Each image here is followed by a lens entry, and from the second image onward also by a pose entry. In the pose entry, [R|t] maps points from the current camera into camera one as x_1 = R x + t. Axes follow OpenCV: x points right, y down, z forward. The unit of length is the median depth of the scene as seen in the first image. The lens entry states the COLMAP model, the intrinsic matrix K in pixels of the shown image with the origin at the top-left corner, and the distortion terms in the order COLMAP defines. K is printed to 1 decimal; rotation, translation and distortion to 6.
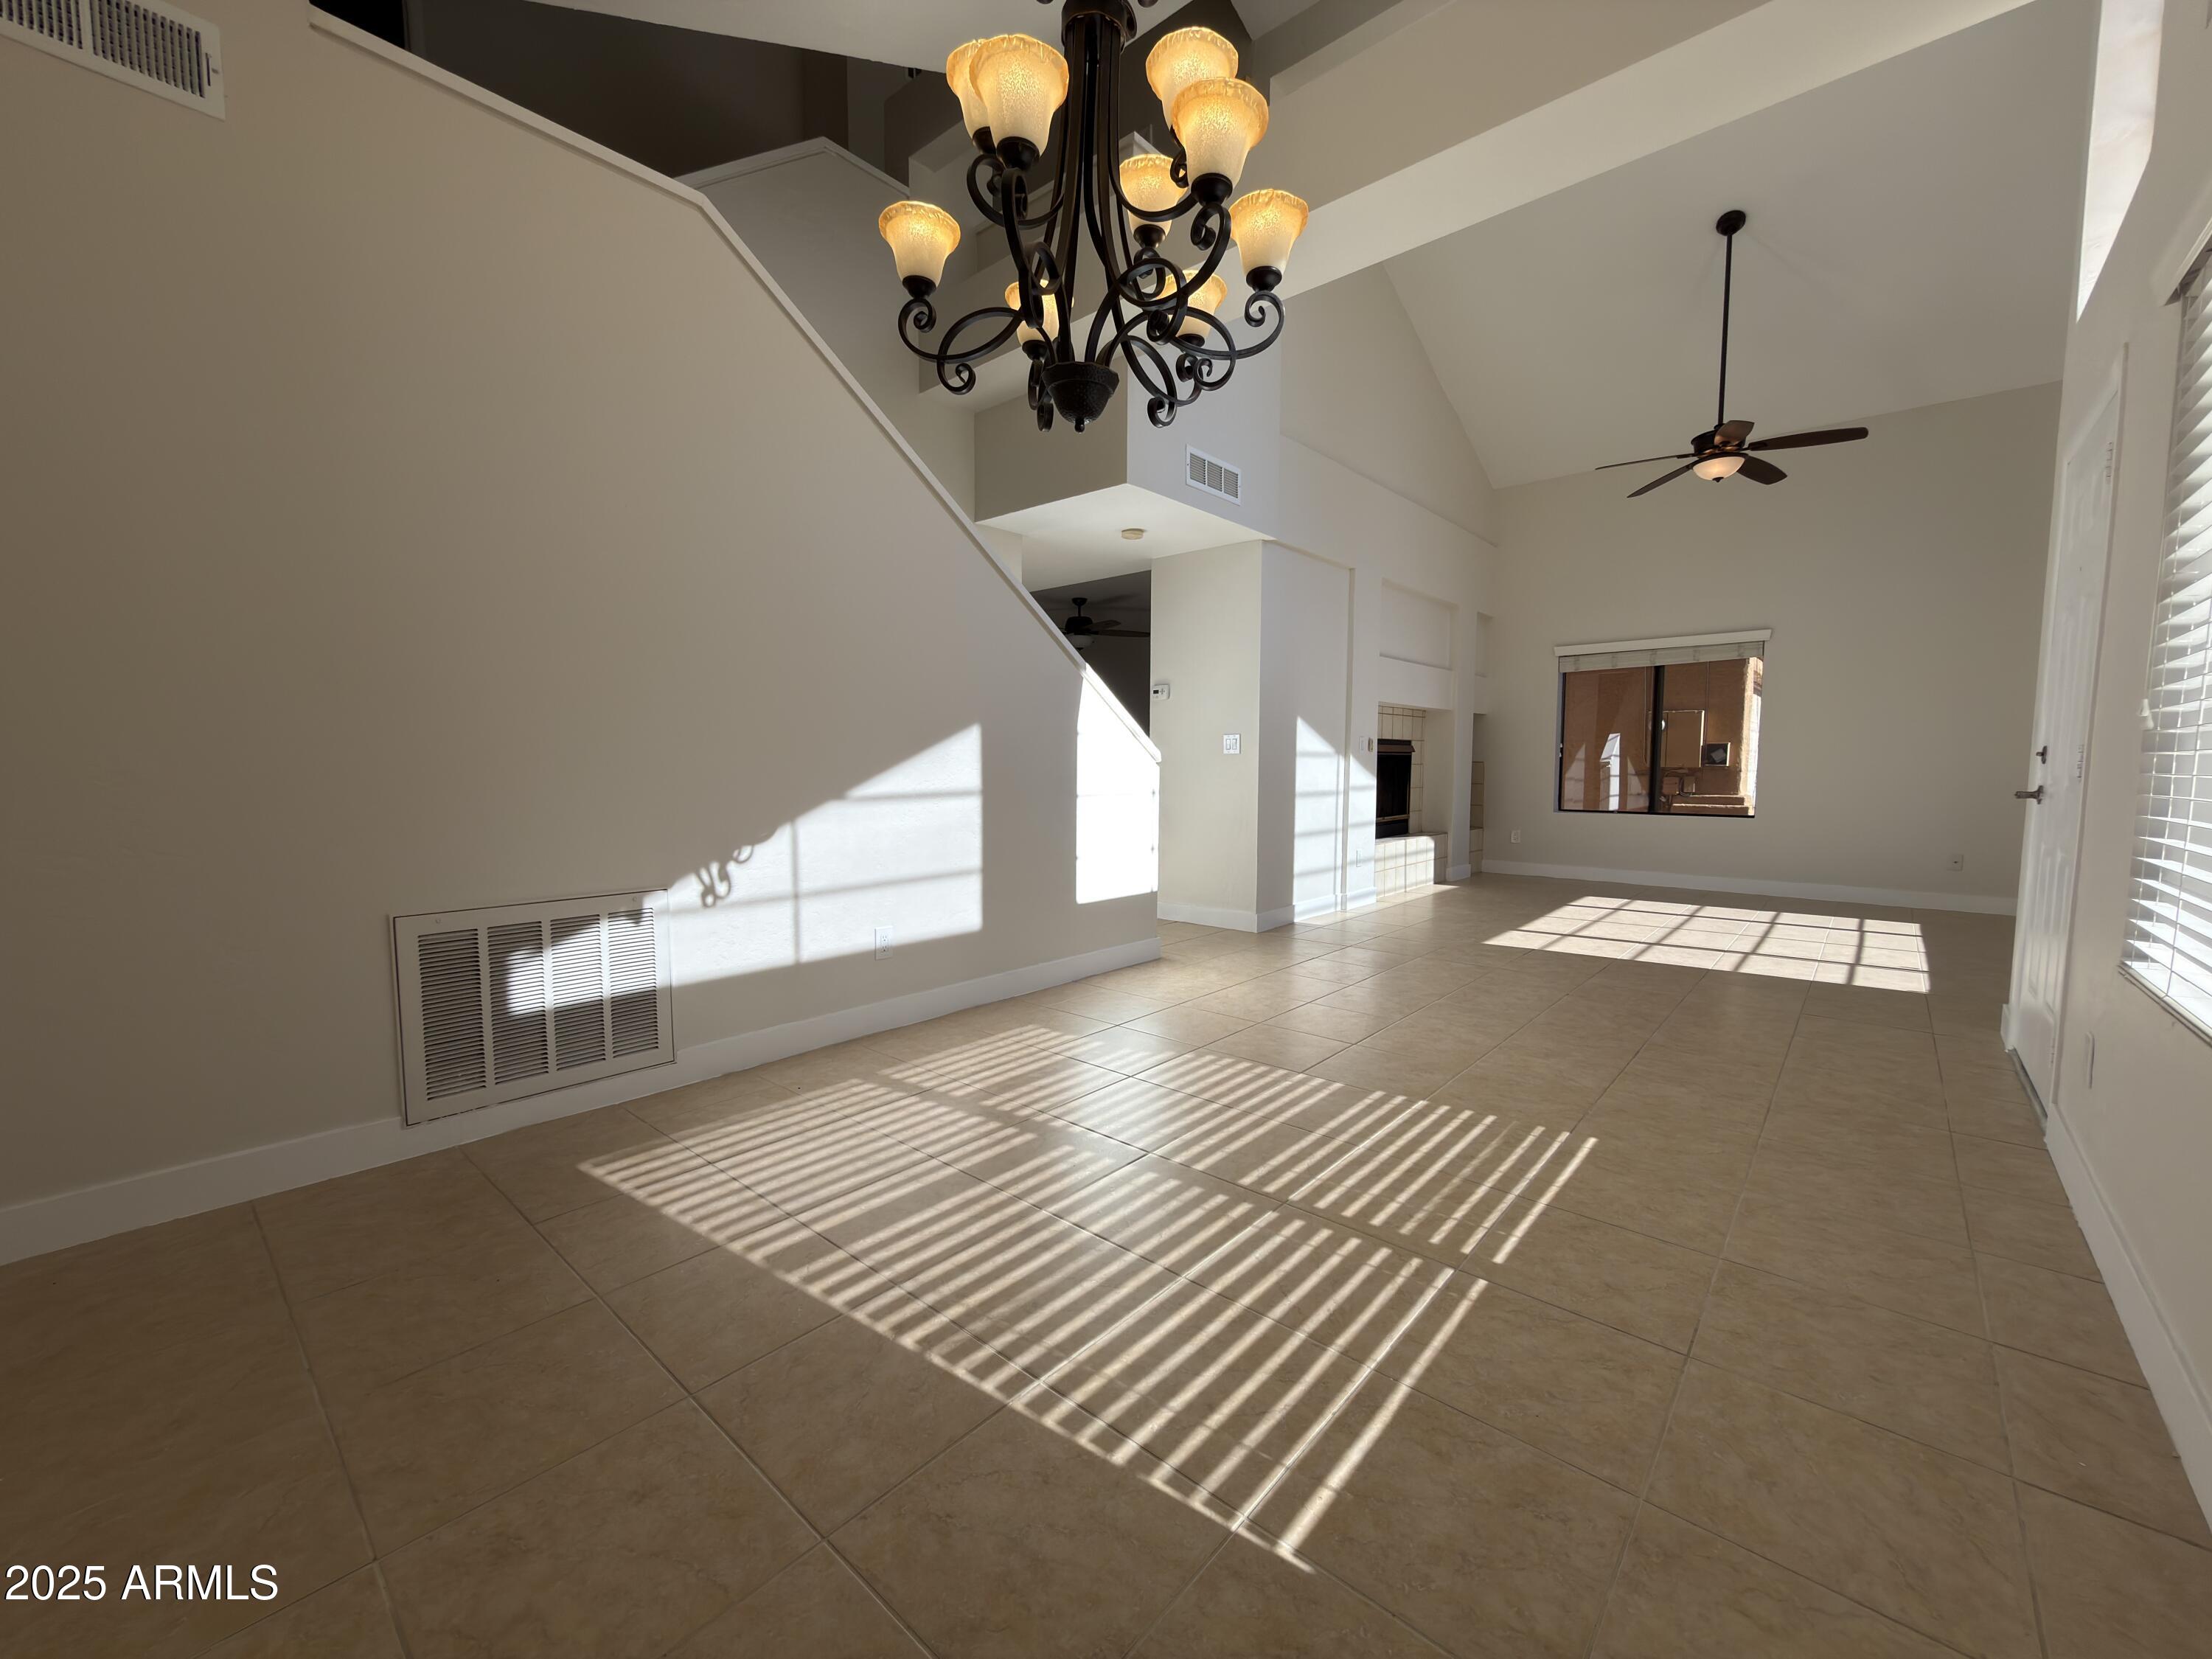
lens RADIAL K [[882.0, 0, 1102.4], [0, 882.0, 825.8], [0, 0, 1]] dist [0.001598, 0.000147]
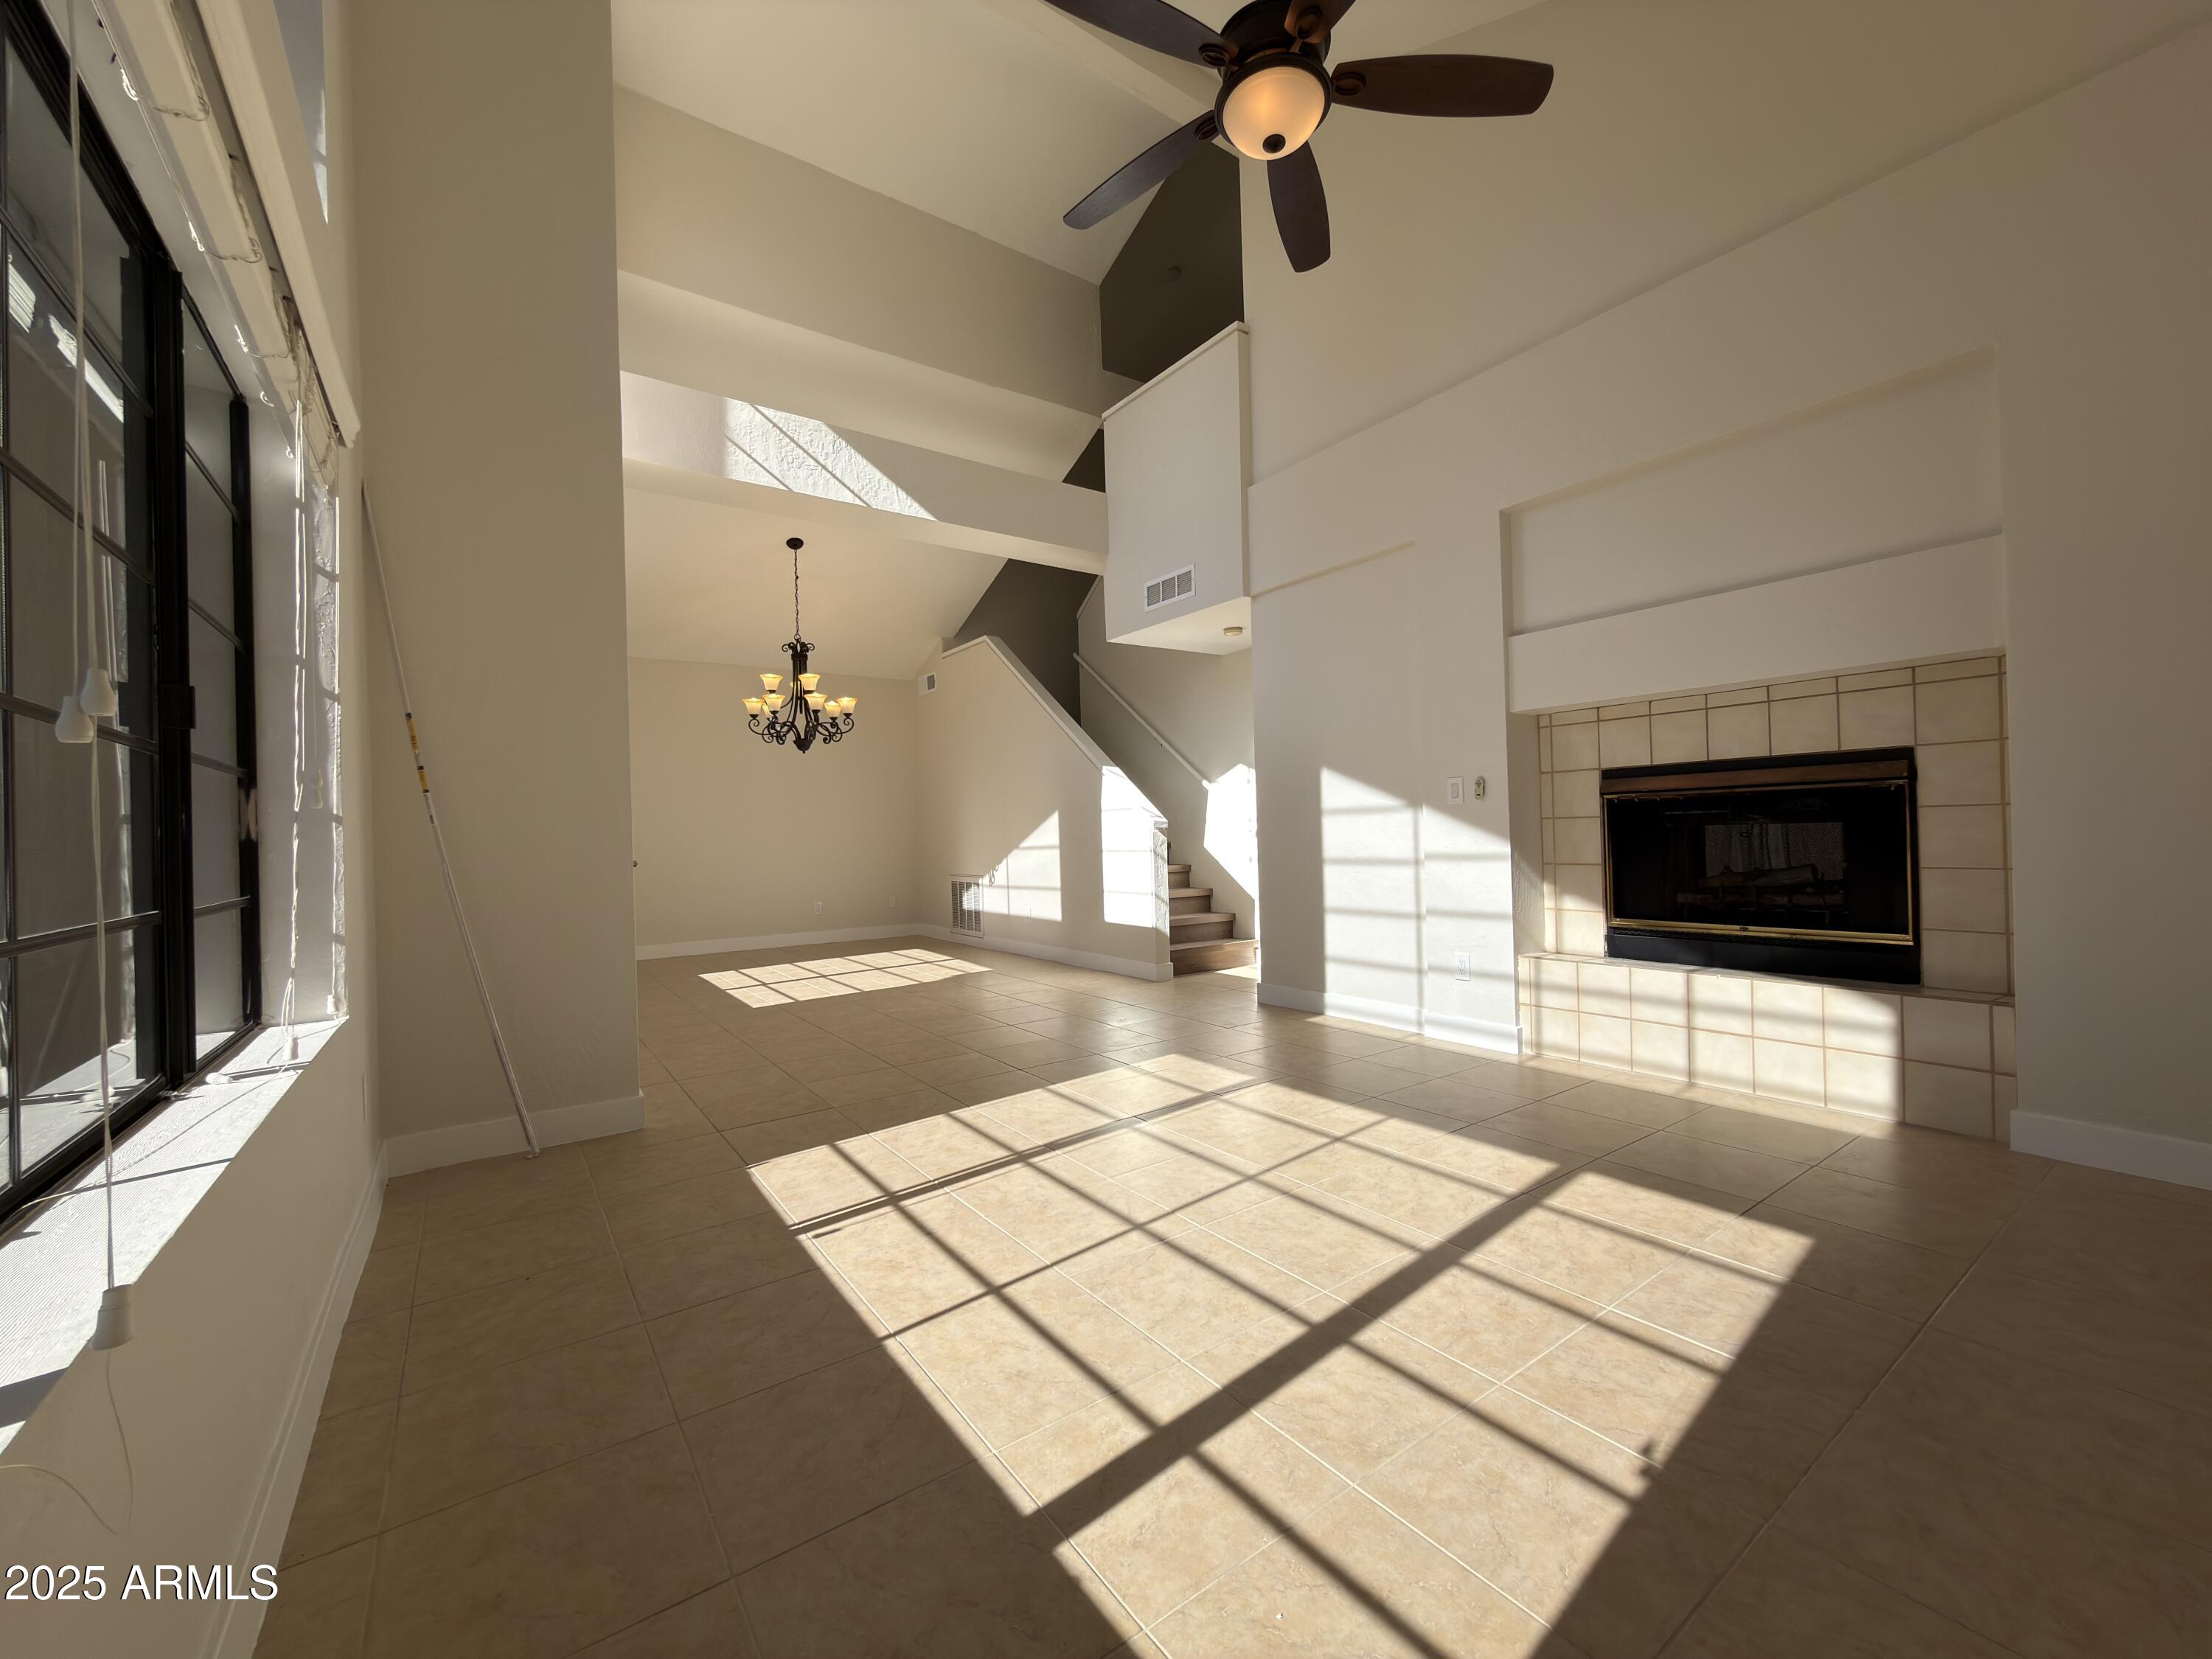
lens RADIAL K [[882.0, 0, 1105.6], [0, 882.0, 818.9], [0, 0, 1]] dist [0.001598, 0.000147]
pose [[-0.221641, -0.002602, -0.975125, 1.391583], [-0.034546, 0.999390, 0.005185, -0.092753], [0.974516, 0.034835, -0.221596, 1.264458]]
